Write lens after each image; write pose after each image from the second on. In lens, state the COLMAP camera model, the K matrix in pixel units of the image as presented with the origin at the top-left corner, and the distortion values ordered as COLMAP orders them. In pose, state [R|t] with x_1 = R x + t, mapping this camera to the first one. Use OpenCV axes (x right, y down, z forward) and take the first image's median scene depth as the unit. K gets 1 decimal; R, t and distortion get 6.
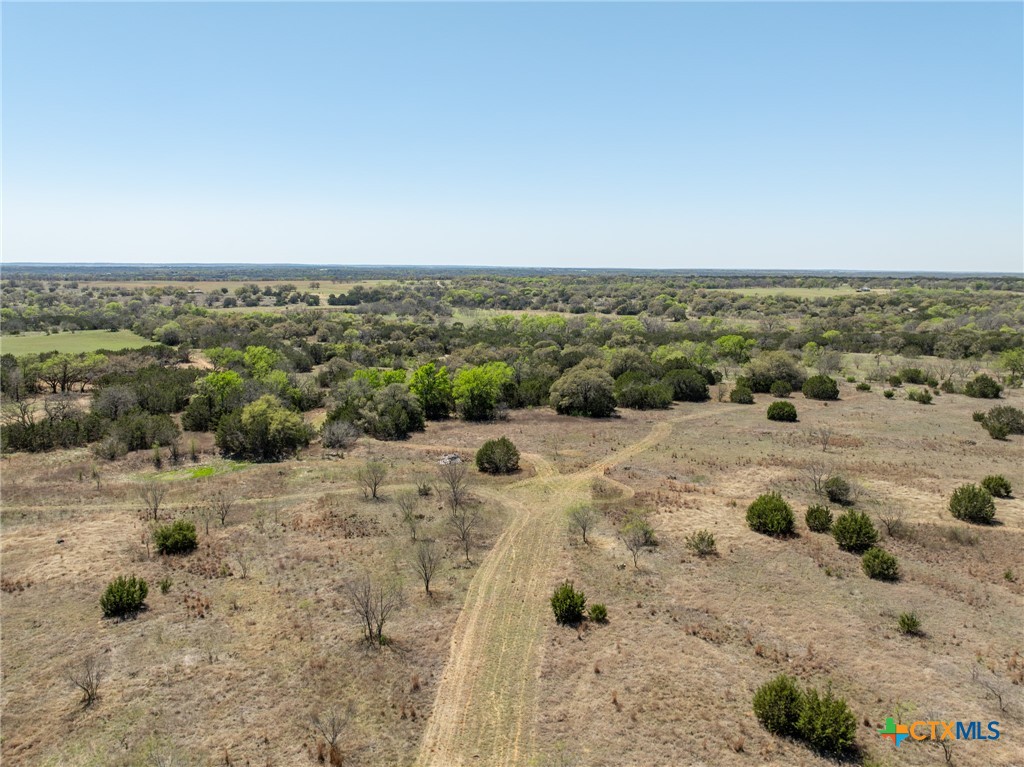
lens RADIAL K [[725.4, 0, 509.6], [0, 725.4, 379.6], [0, 0, 1]] dist [-0.025097, 0.011401]
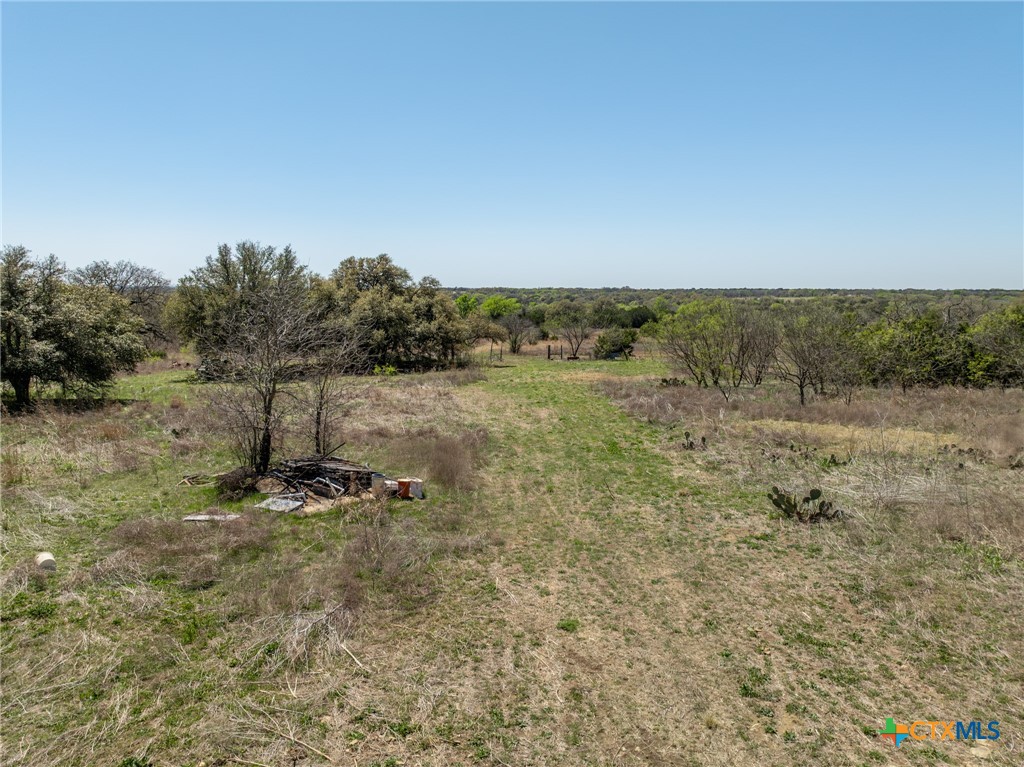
lens RADIAL K [[725.4, 0, 509.6], [0, 725.4, 379.6], [0, 0, 1]] dist [-0.025097, 0.011401]
pose [[0.999890, 0.001422, -0.014790, 0.004339], [-0.001854, 0.999570, -0.029252, 0.120199], [0.014742, 0.029276, 0.999463, -0.294657]]
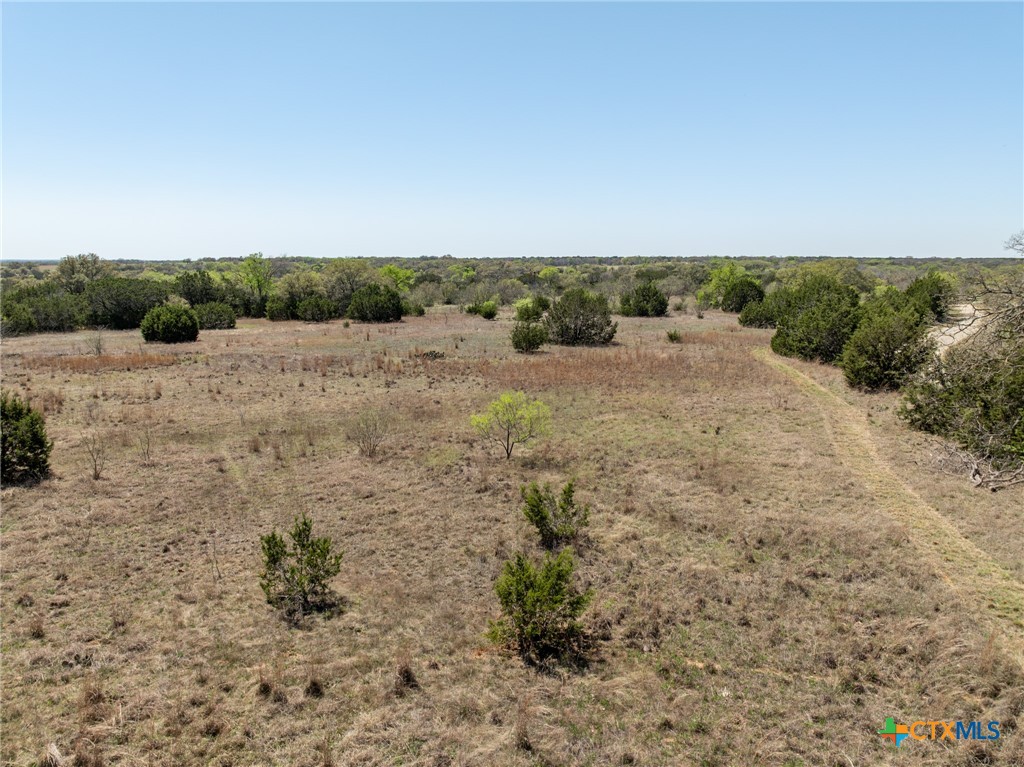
lens RADIAL K [[725.4, 0, 509.6], [0, 725.4, 379.6], [0, 0, 1]] dist [-0.025097, 0.011401]
pose [[0.983828, -0.032970, 0.176053, 0.311212], [0.031388, 0.999438, 0.011763, 0.050038], [-0.176342, -0.006047, 0.984310, 0.283696]]
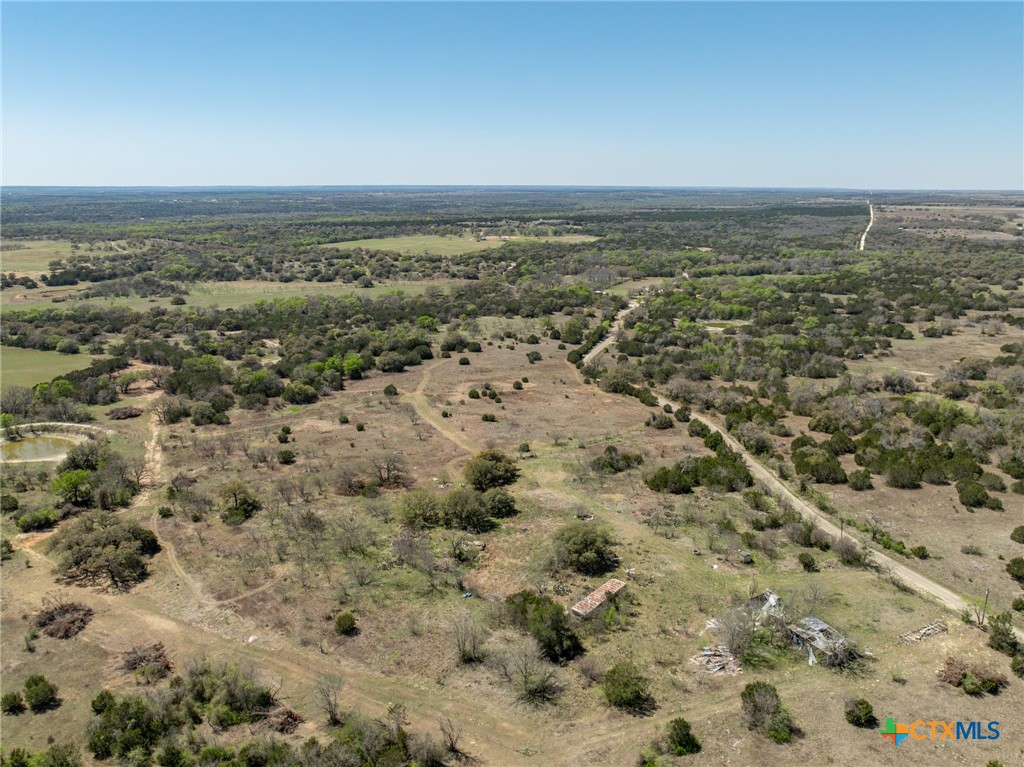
lens RADIAL K [[725.4, 0, 509.6], [0, 725.4, 379.6], [0, 0, 1]] dist [-0.025097, 0.011401]
pose [[0.880351, -0.129583, 0.456279, -0.433033], [0.079776, 0.988706, 0.126871, -0.130602], [-0.467566, -0.075291, 0.880746, -0.886136]]
